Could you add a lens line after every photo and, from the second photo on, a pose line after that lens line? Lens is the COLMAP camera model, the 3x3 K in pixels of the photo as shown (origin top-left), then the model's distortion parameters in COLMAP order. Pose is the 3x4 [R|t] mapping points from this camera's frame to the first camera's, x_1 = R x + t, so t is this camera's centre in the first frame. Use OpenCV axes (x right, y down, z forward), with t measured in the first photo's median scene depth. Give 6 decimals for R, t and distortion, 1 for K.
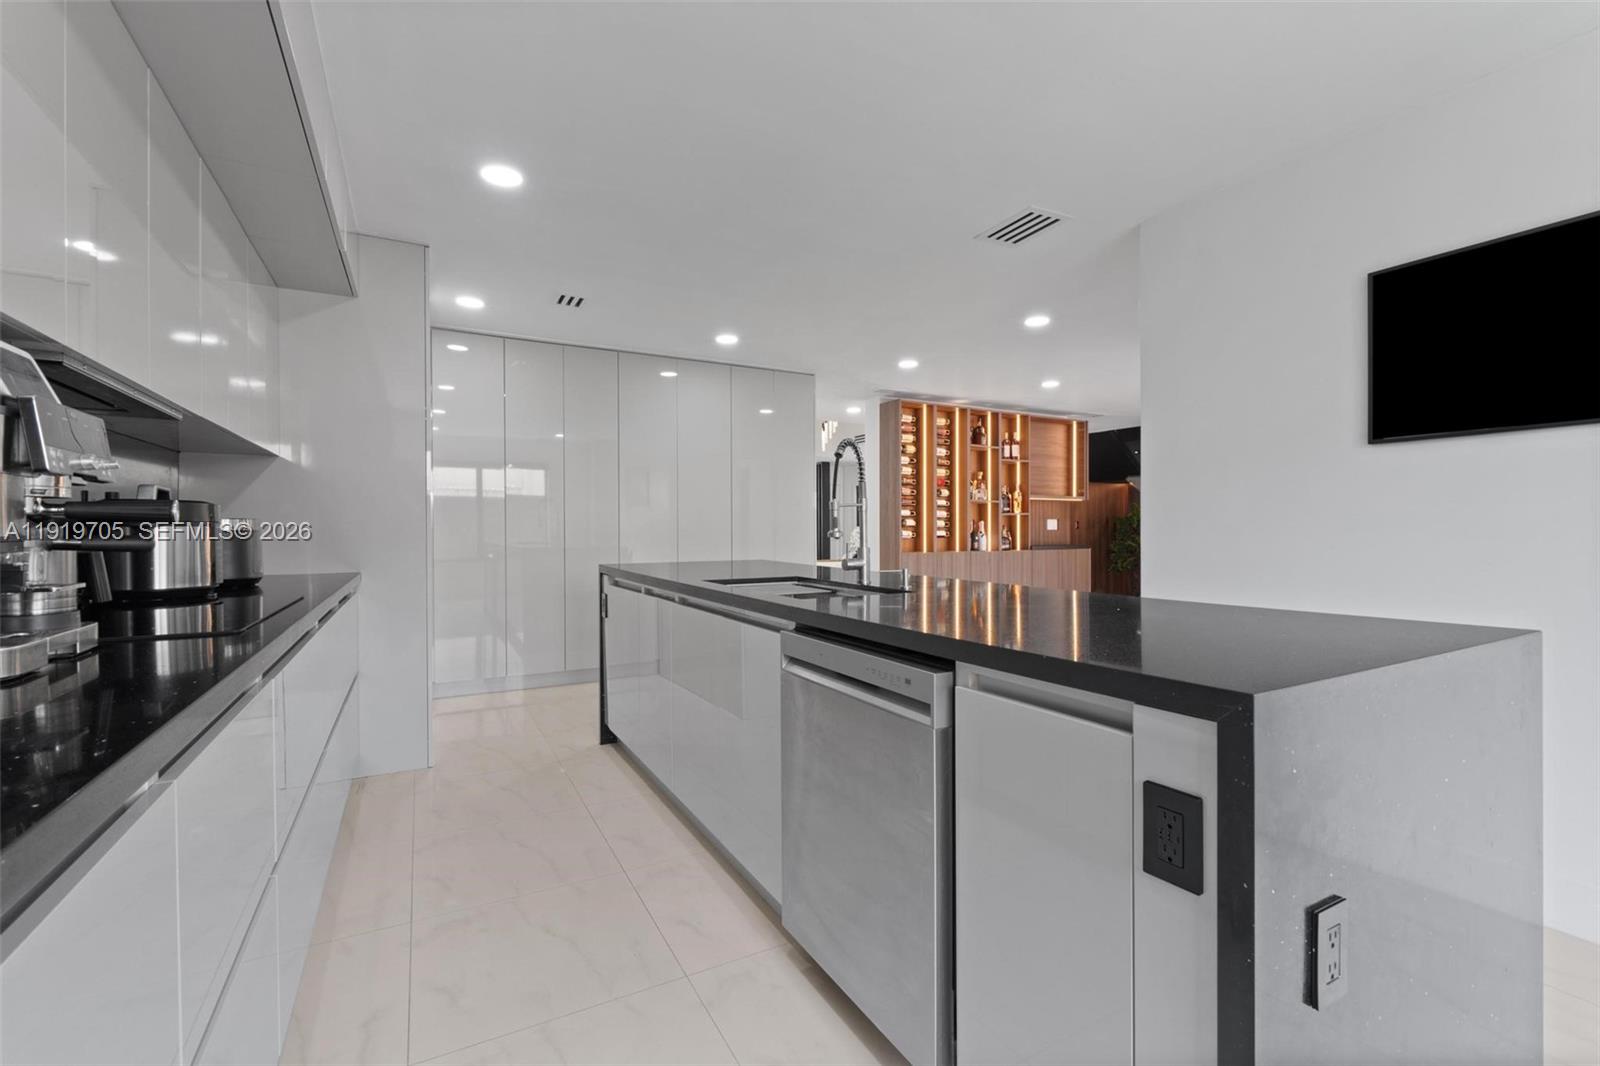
lens RADIAL K [[682.6, 0, 802.9], [0, 682.6, 537.1], [0, 0, 1]] dist [-0.002008, -0.000251]
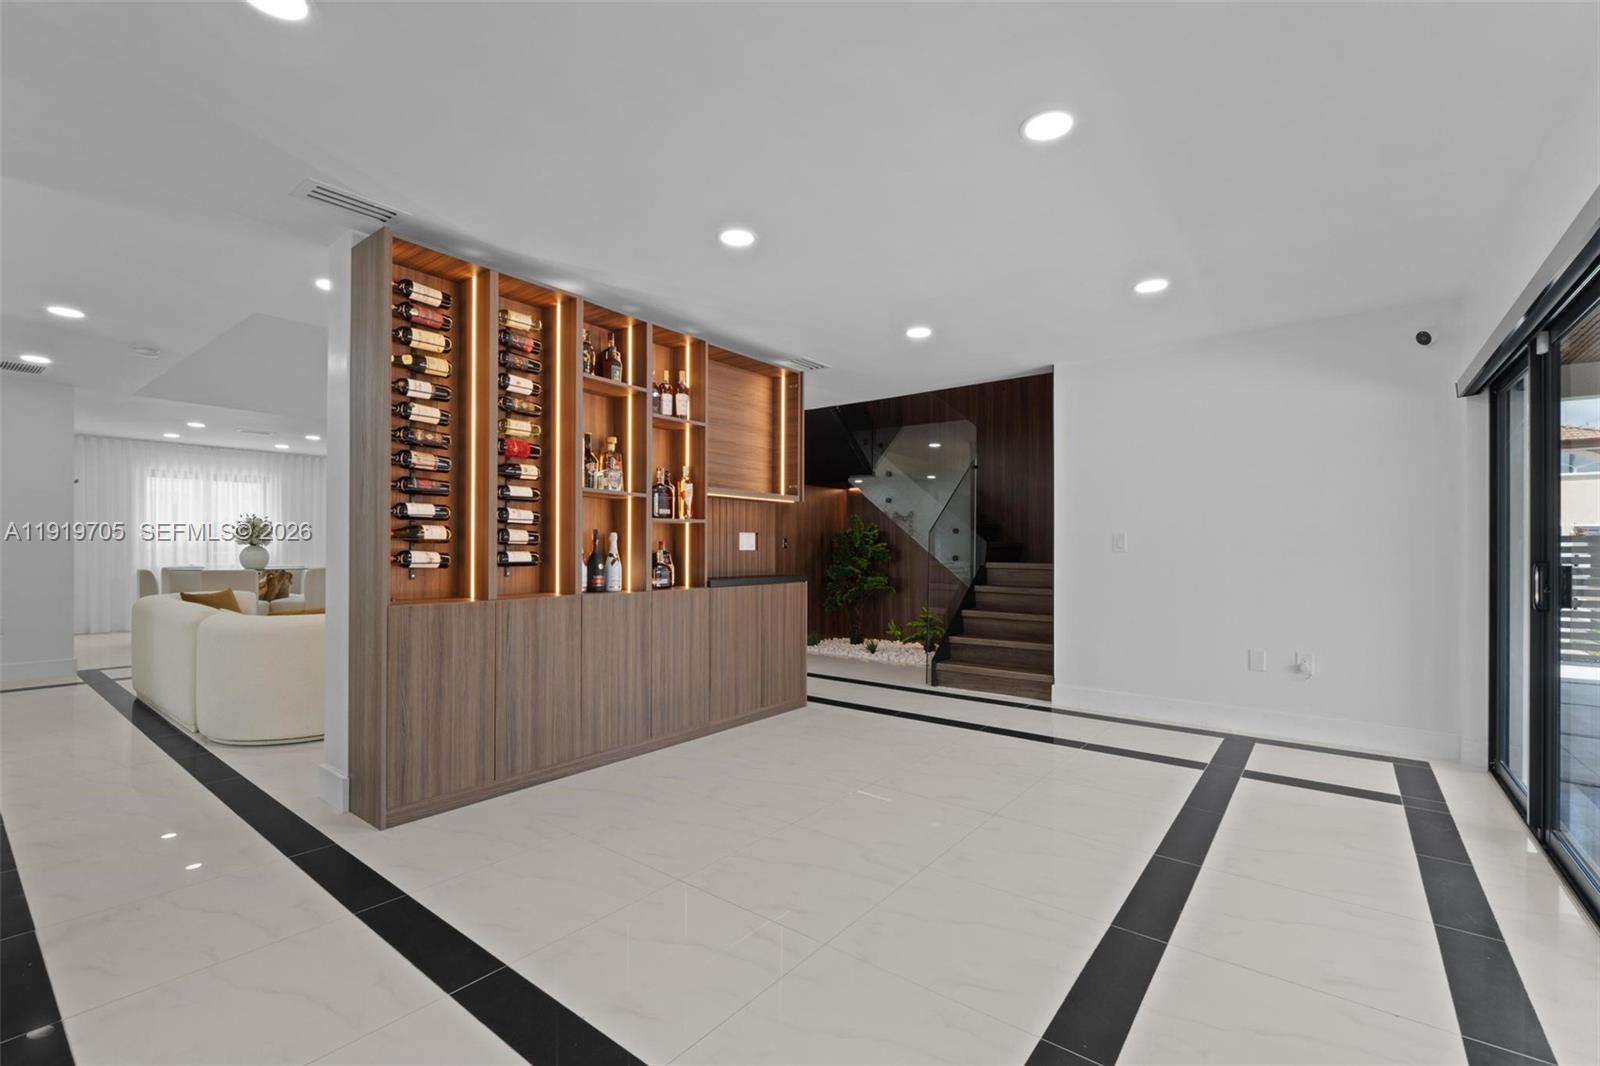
lens RADIAL K [[682.6, 0, 802.9], [0, 682.6, 537.1], [0, 0, 1]] dist [-0.002008, -0.000251]
pose [[0.916064, 0.013446, 0.400806, 0.185447], [-0.003015, 0.999640, -0.026644, -0.007204], [-0.401020, 0.023199, 0.915775, 0.472849]]
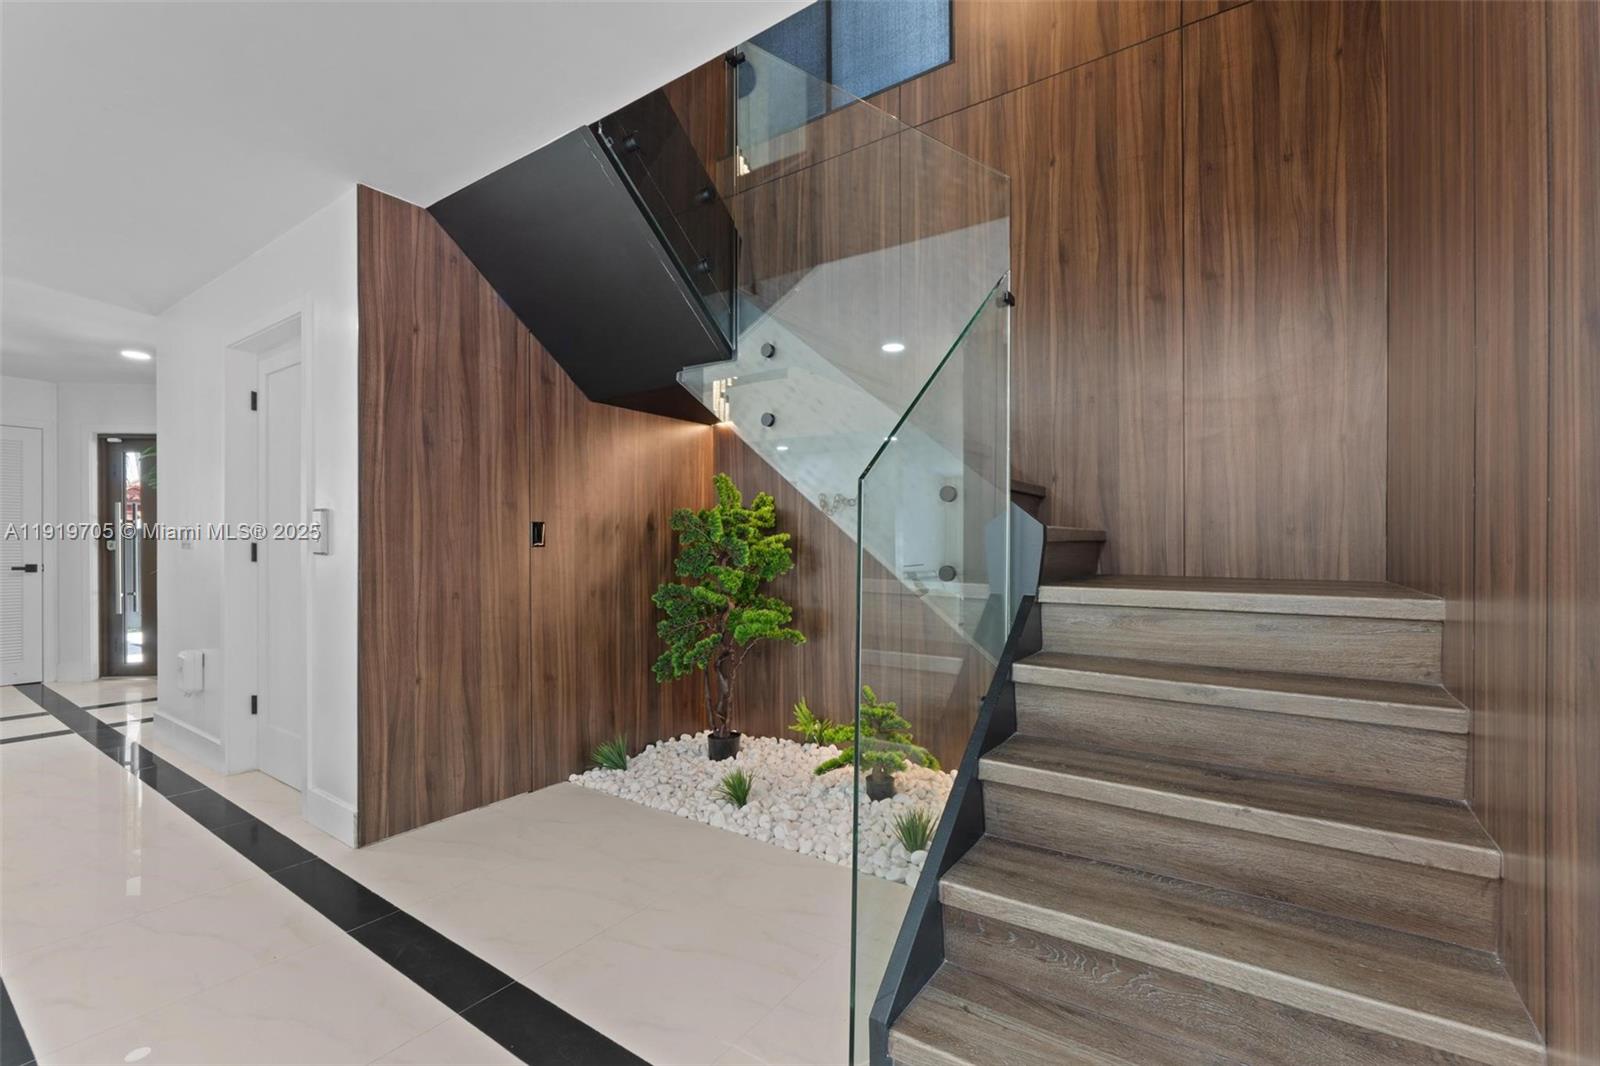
lens RADIAL K [[682.6, 0, 802.9], [0, 682.6, 537.1], [0, 0, 1]] dist [-0.002008, -0.000251]
pose [[0.893119, 0.005938, 0.449781, 0.521858], [0.004111, 0.999763, -0.021362, -0.014213], [-0.449801, 0.020928, 0.892883, 0.953692]]
